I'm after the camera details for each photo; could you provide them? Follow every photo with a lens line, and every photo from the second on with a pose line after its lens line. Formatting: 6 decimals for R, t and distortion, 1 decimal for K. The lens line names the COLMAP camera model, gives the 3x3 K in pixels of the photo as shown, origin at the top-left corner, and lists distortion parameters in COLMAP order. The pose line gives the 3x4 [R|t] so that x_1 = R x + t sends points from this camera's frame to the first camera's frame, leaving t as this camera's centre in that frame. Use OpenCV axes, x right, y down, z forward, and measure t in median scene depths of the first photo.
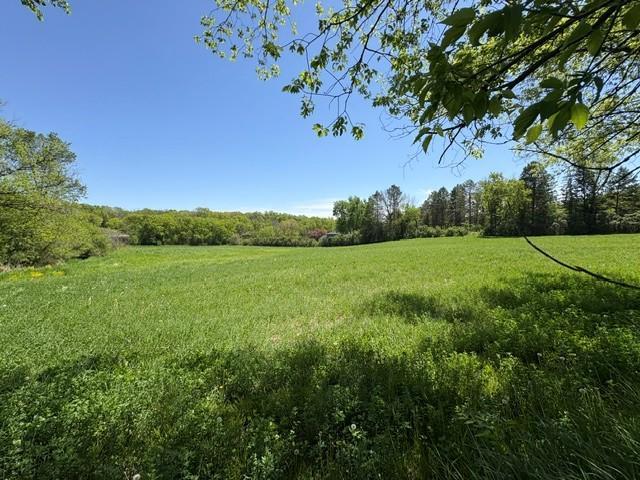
lens RADIAL K [[252.9, 0, 320.0], [0, 252.9, 240.0], [0, 0, 1]] dist [-0.002797, -0.000003]
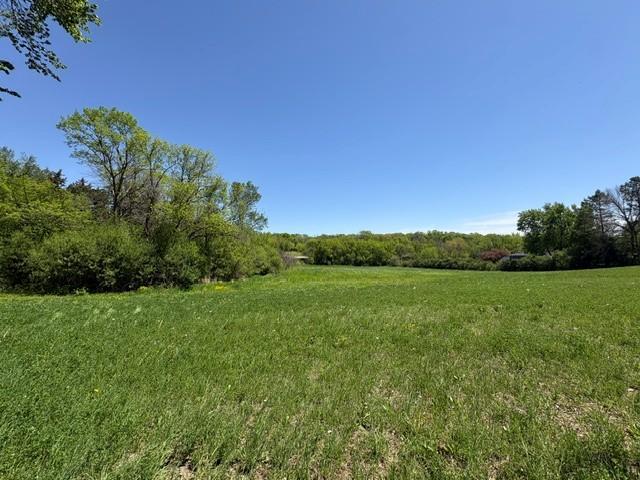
lens RADIAL K [[252.9, 0, 320.0], [0, 252.9, 240.0], [0, 0, 1]] dist [-0.002797, -0.000003]
pose [[0.811896, -0.038732, -0.582516, 0.036523], [-0.010531, 0.996663, -0.080948, -0.002589], [0.583707, 0.071856, 0.808779, 0.133129]]
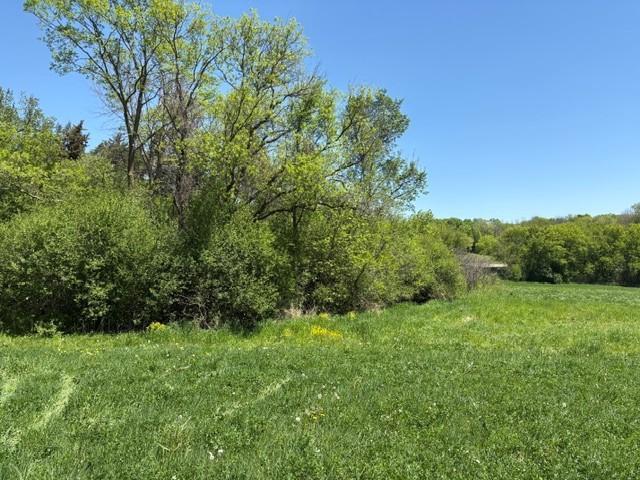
lens RADIAL K [[482.8, 0, 321.3], [0, 482.8, 239.6], [0, 0, 1]] dist [0.050419, -0.056273]
pose [[0.521832, -0.048170, -0.851687, -0.151227], [-0.012479, 0.997867, -0.064083, 0.007905], [0.852957, 0.044069, 0.520117, 0.271083]]
